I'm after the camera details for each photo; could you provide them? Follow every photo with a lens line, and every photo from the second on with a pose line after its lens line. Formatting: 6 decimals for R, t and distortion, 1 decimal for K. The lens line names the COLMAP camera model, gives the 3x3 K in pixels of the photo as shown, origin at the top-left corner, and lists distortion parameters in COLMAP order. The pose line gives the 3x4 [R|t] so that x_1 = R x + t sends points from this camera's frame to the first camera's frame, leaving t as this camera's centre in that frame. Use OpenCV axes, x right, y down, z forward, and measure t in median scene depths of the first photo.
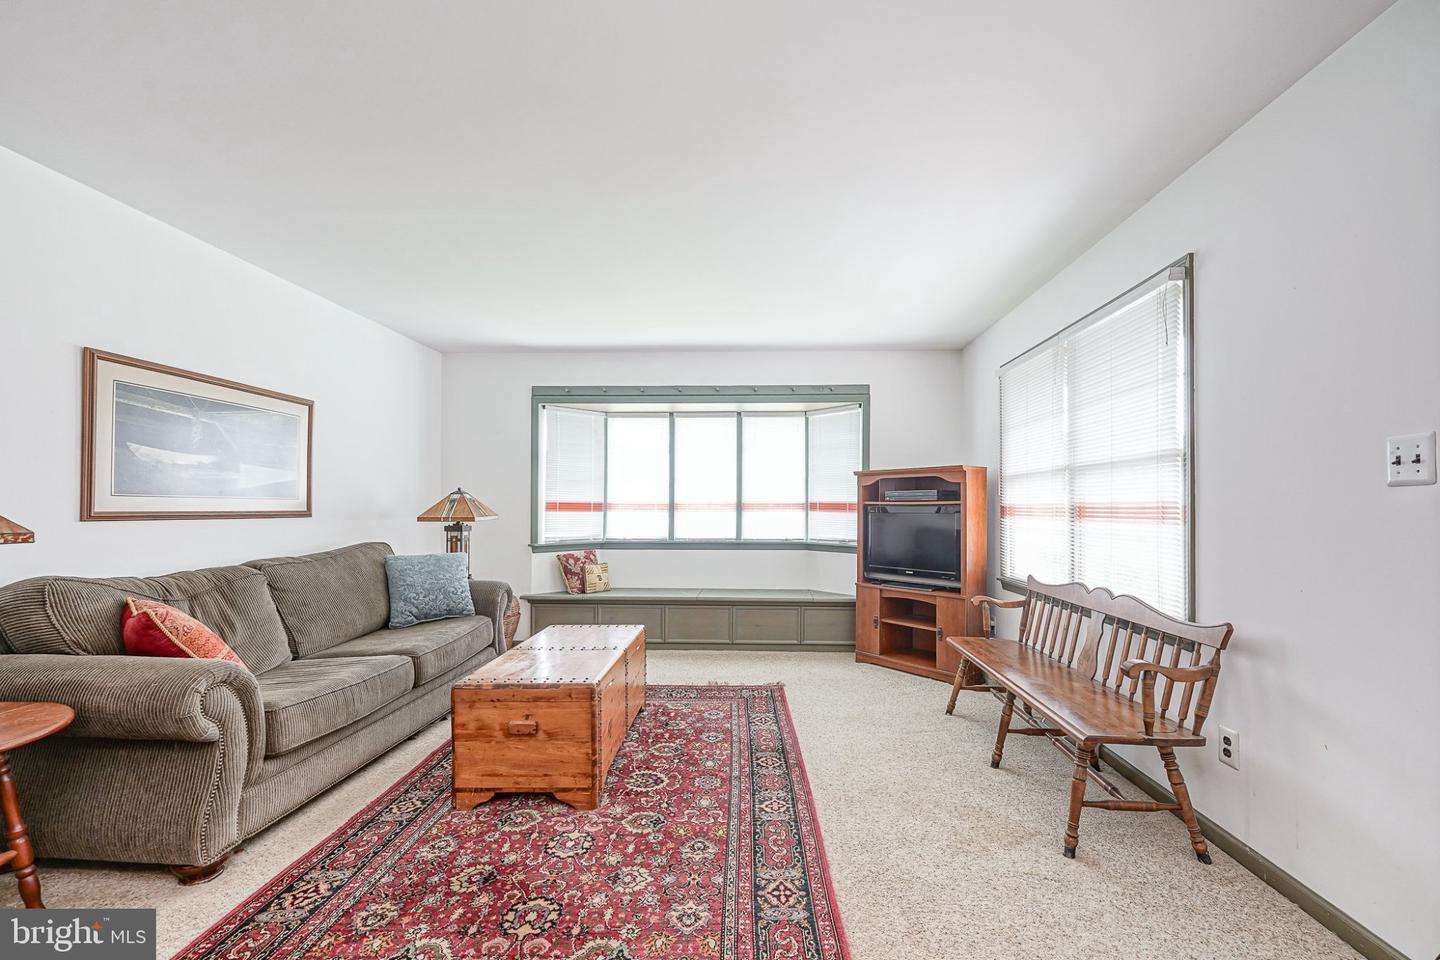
lens RADIAL K [[583.6, 0, 720.0], [0, 583.6, 480.0], [0, 0, 1]] dist [0.002938, 0.000295]
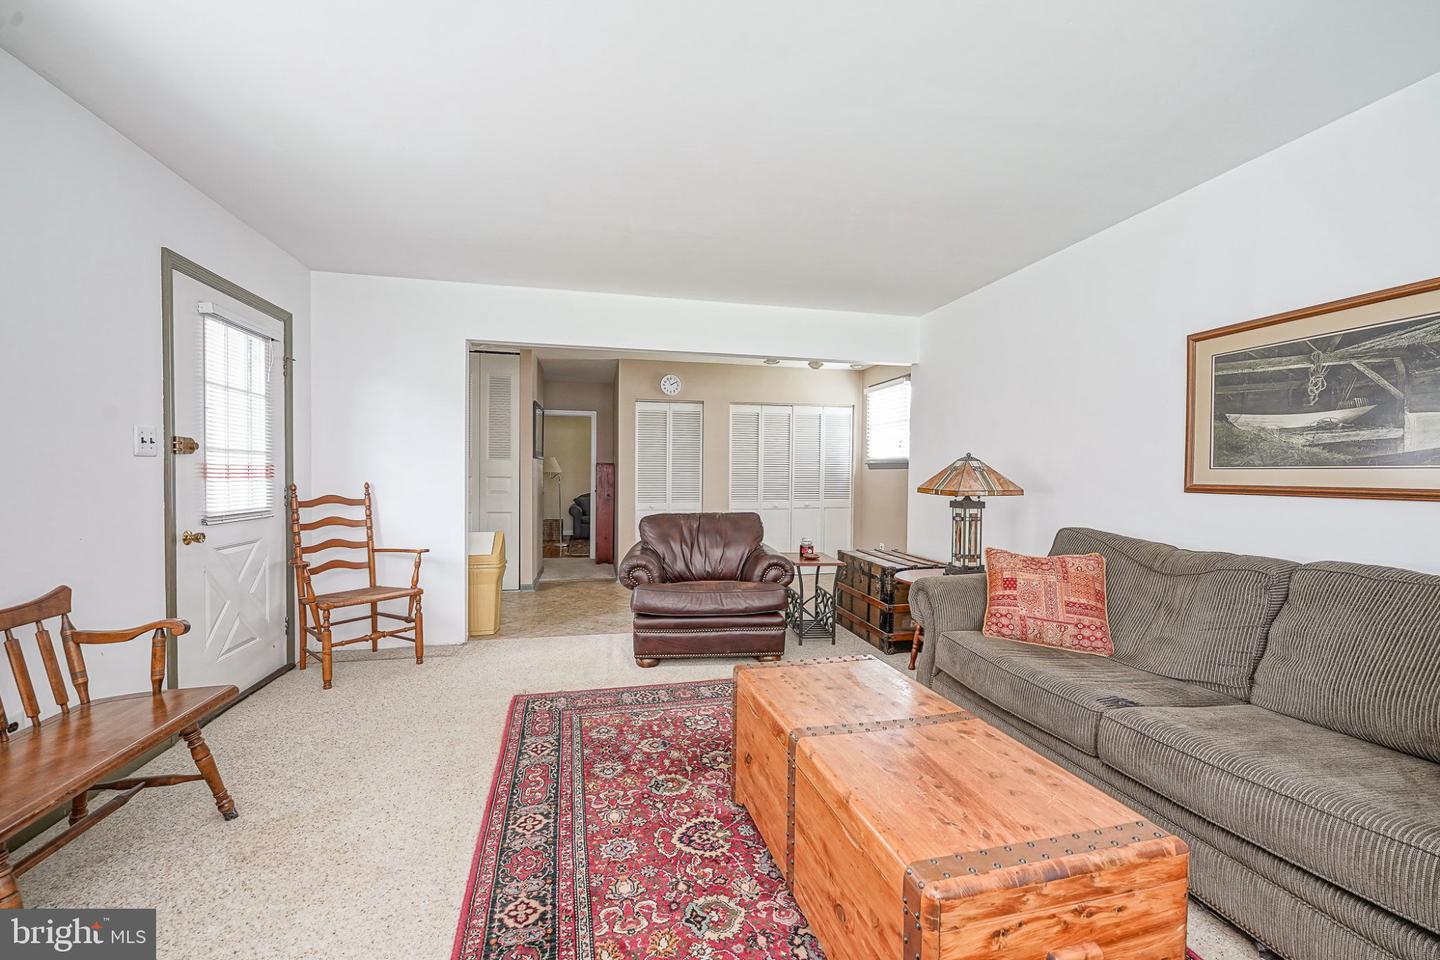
lens RADIAL K [[585.7, 0, 741.6], [0, 585.7, 486.0], [0, 0, 1]] dist [-0.028231, 0.000102]
pose [[-0.946661, -0.002501, -0.322222, 0.070826], [0.005119, 0.999727, -0.022797, 0.081584], [0.322191, -0.023230, -0.946390, 1.813465]]
